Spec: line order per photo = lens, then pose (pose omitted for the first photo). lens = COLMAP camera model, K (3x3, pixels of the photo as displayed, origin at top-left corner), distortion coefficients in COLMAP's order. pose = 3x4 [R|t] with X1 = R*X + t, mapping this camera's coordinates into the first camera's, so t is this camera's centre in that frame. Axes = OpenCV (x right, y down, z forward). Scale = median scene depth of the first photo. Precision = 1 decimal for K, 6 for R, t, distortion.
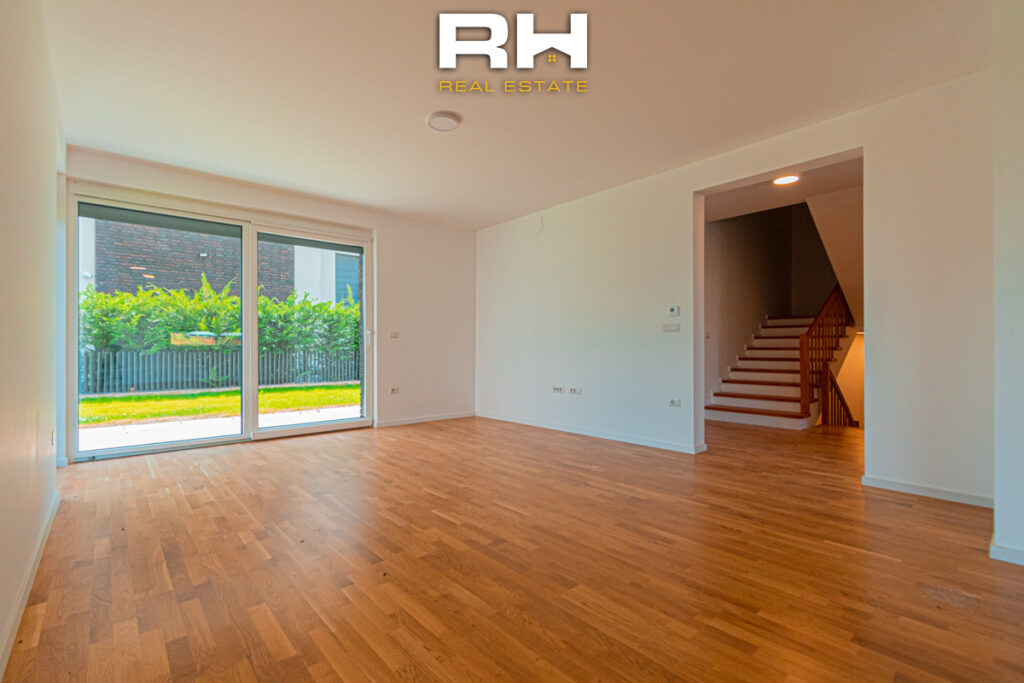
lens RADIAL K [[463.3, 0, 511.3], [0, 463.3, 348.5], [0, 0, 1]] dist [0.005040, 0.001673]
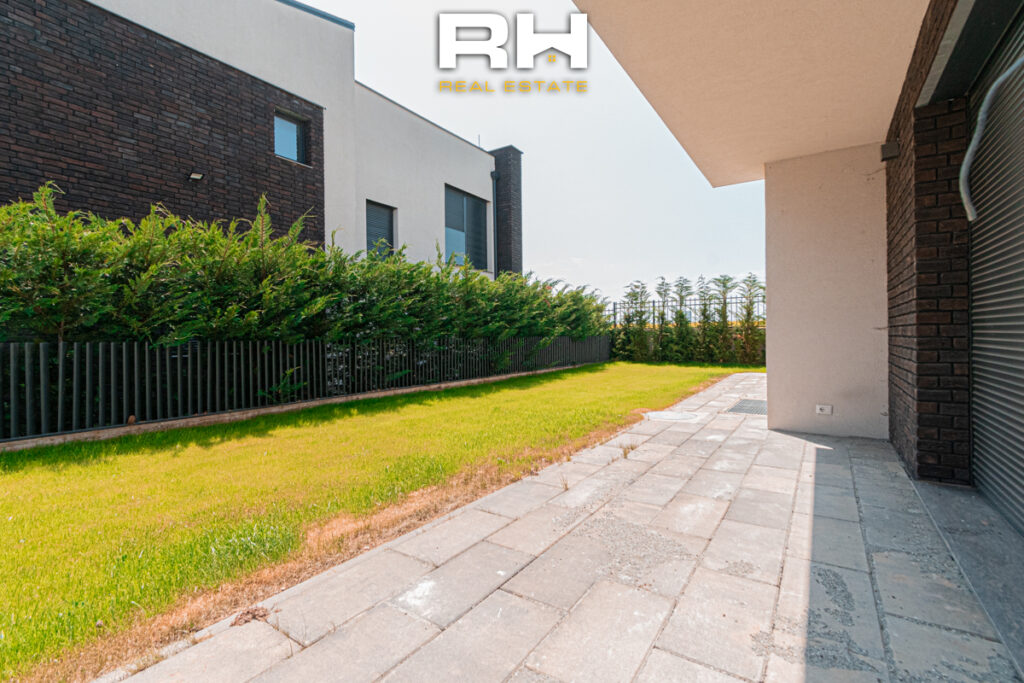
lens RADIAL K [[463.3, 0, 508.8], [0, 463.3, 336.4], [0, 0, 1]] dist [0.005040, 0.001673]
pose [[0.967659, -0.014304, 0.251858, -0.517606], [0.014838, 0.999890, -0.000224, 0.006988], [-0.251827, 0.003954, 0.967764, 0.402650]]
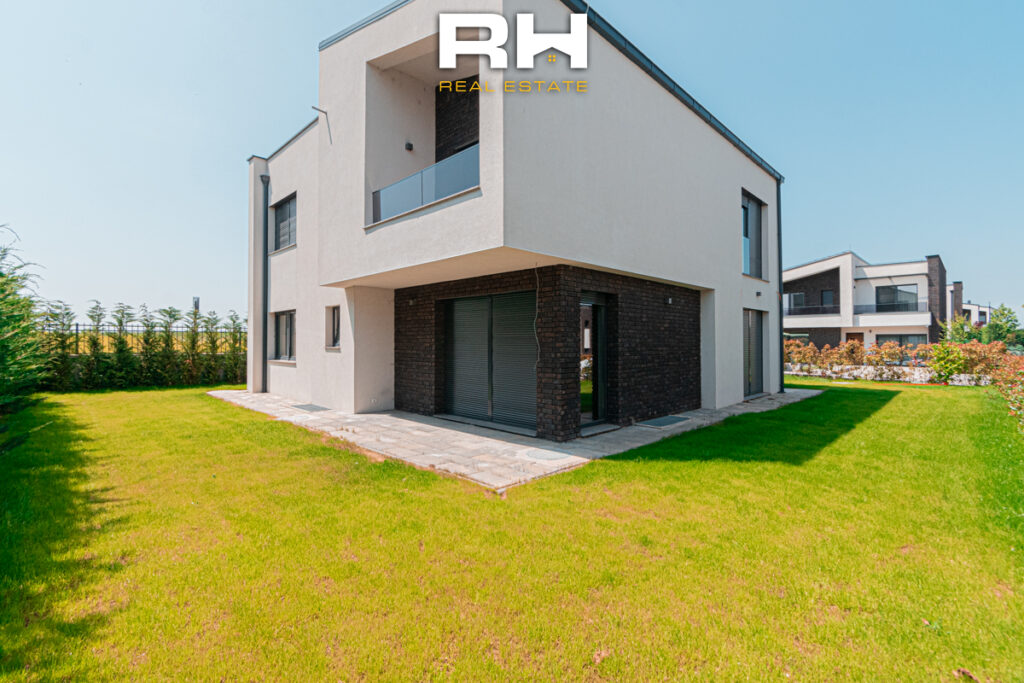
lens RADIAL K [[463.3, 0, 512.5], [0, 463.3, 340.0], [0, 0, 1]] dist [0.005040, 0.001673]
pose [[-0.066691, 0.004859, 0.997762, -0.965515], [0.000721, 0.999988, -0.004821, -0.030162], [-0.997773, 0.000398, -0.066694, 0.498284]]
